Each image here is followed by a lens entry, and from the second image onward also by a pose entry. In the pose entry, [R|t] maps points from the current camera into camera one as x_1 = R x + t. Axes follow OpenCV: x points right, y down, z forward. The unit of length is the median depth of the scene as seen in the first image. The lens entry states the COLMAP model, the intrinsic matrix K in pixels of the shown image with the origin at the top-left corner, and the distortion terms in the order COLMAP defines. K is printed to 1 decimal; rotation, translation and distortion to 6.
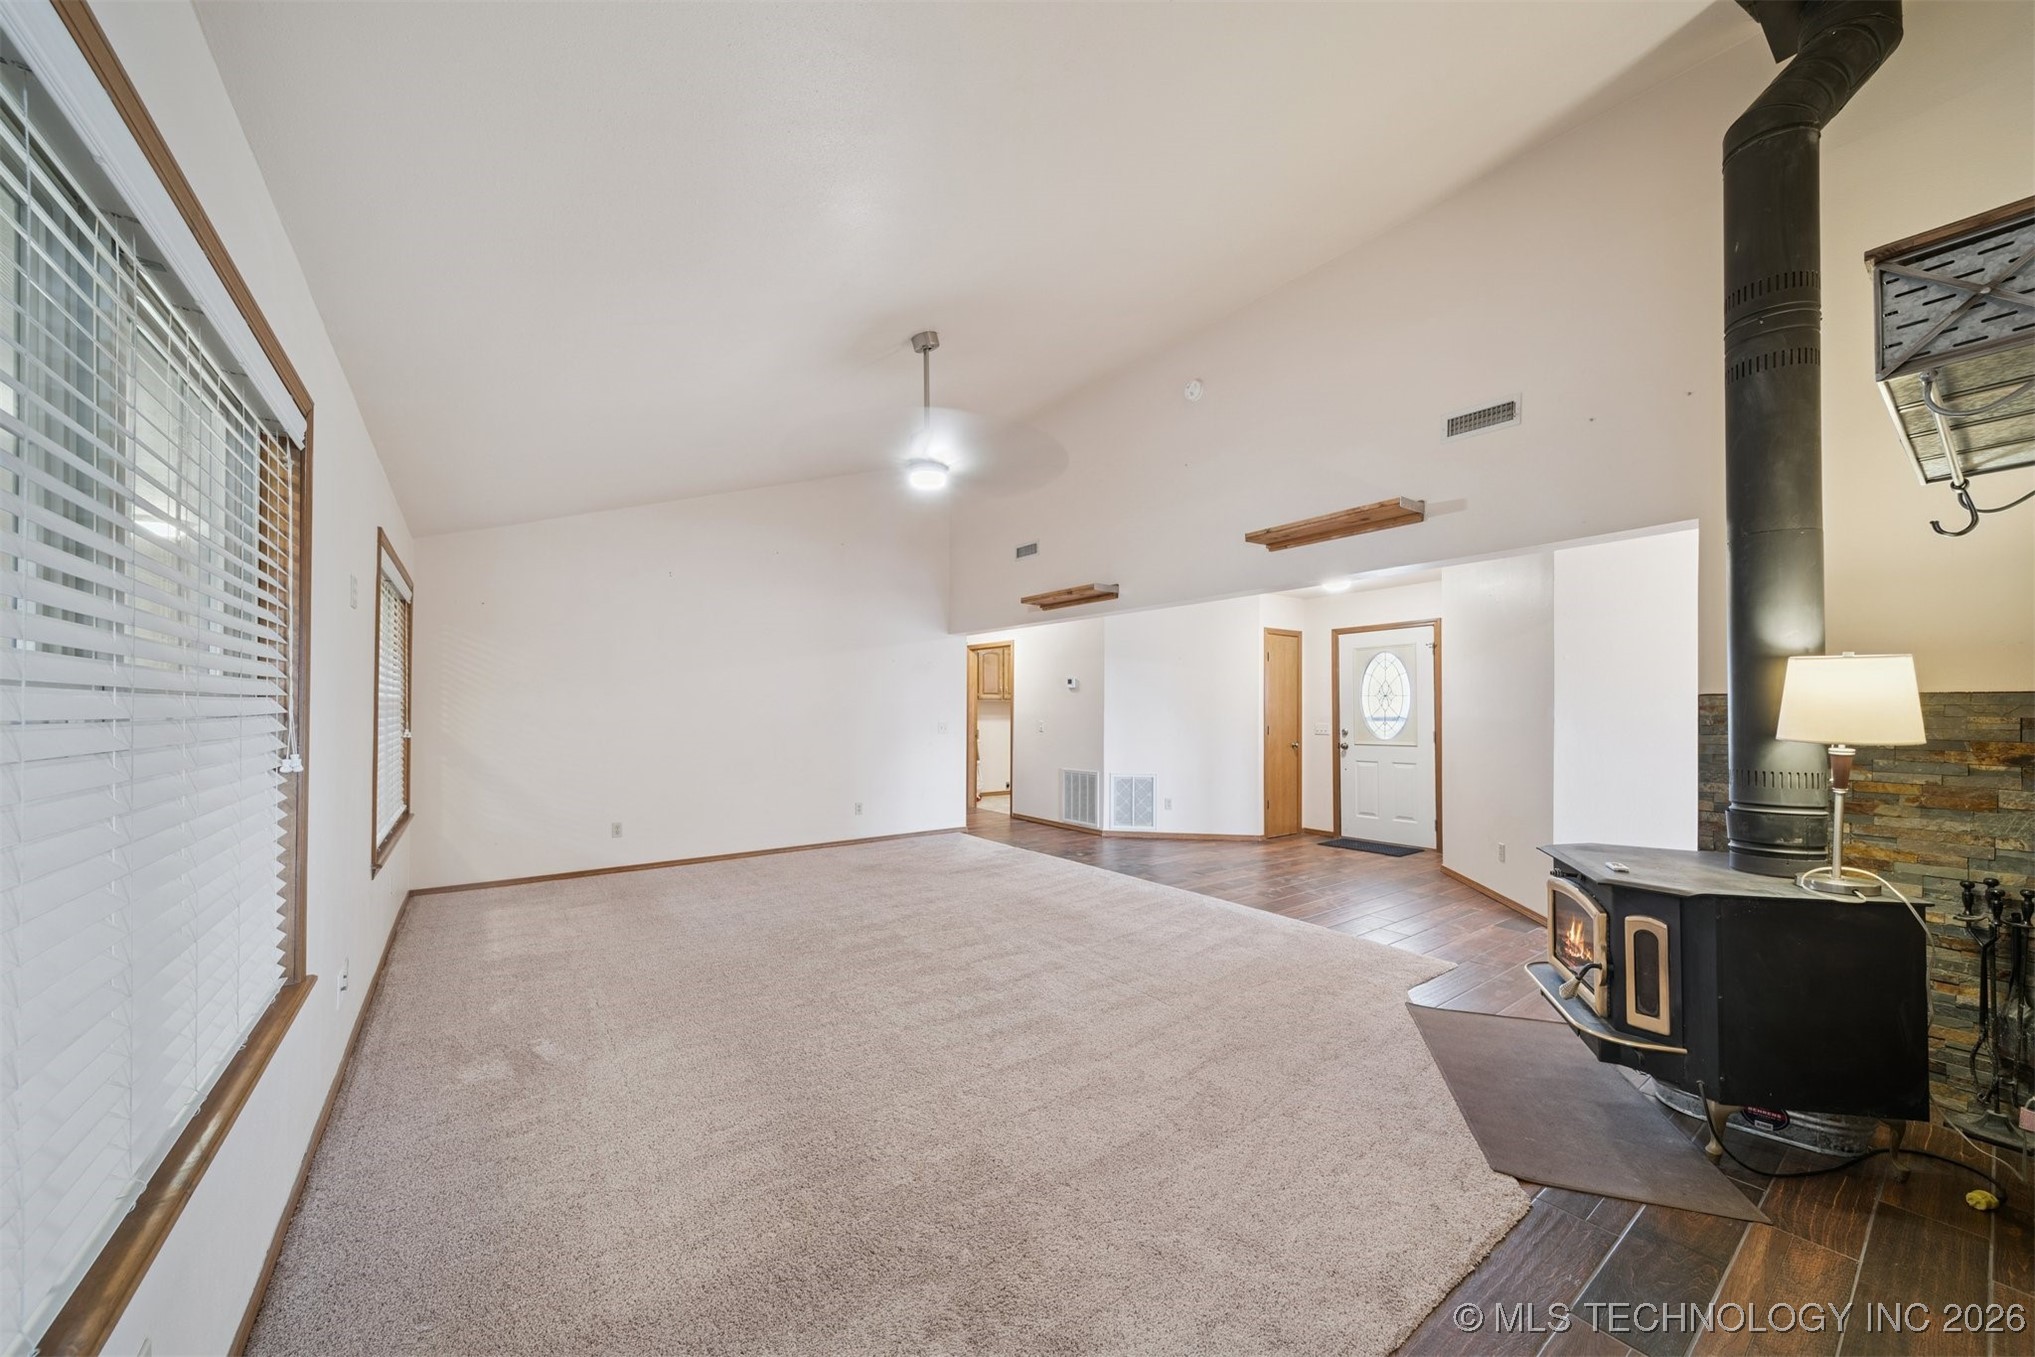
lens RADIAL K [[734.4, 0, 1011.6], [0, 734.4, 695.0], [0, 0, 1]] dist [0.004652, -0.000312]
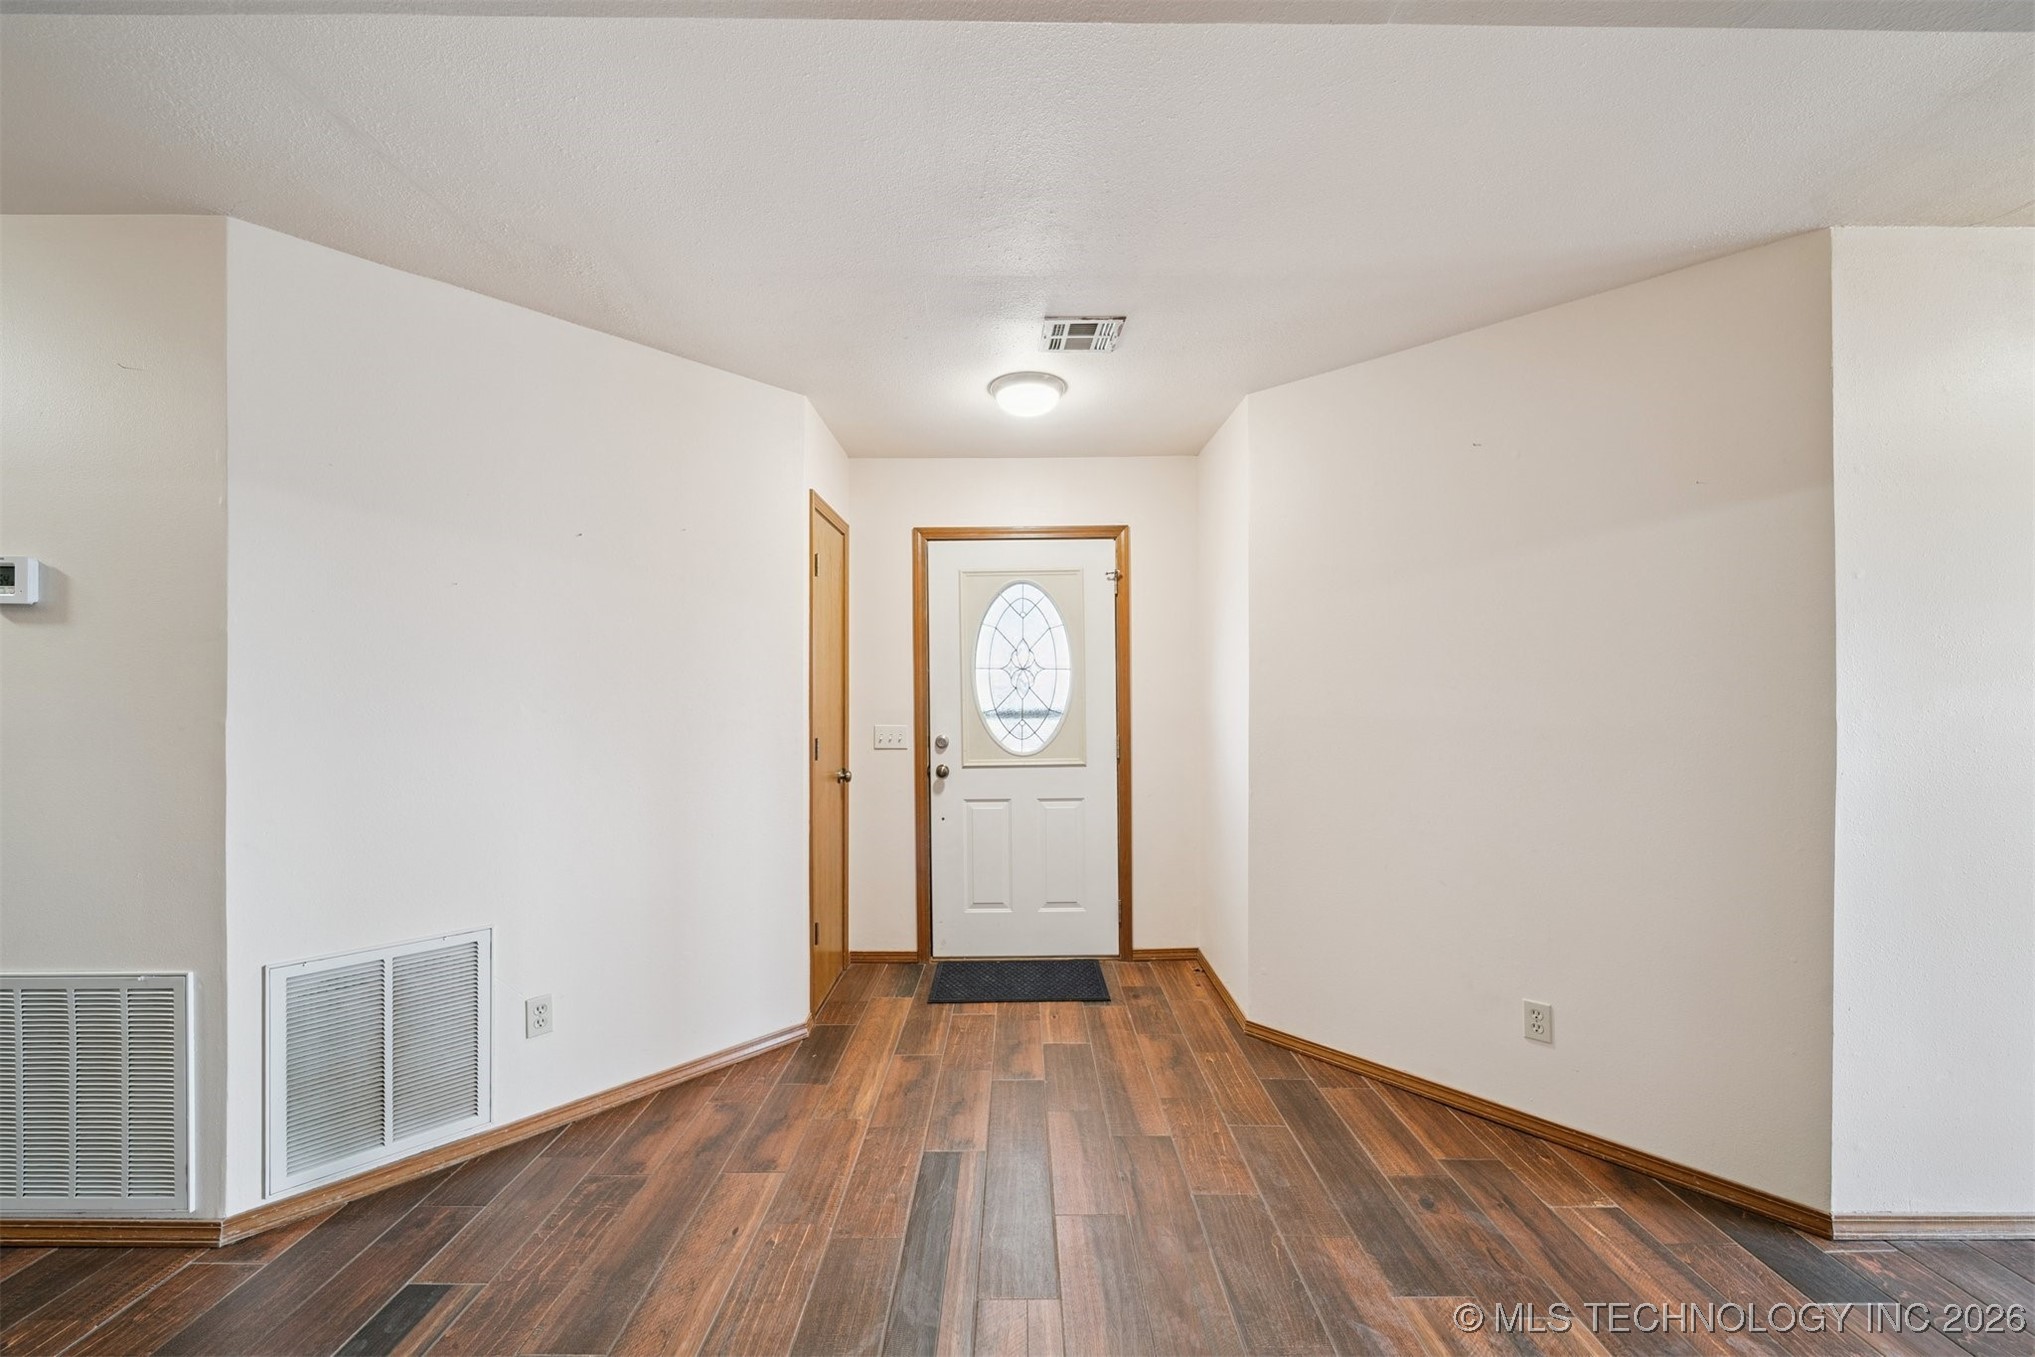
lens RADIAL K [[734.4, 0, 1001.7], [0, 734.4, 686.1], [0, 0, 1]] dist [0.004652, -0.000312]
pose [[0.581658, -0.004593, 0.813420, 0.080269], [-0.007217, 0.999916, 0.010806, 0.007442], [-0.813401, -0.012156, 0.581576, 0.684240]]
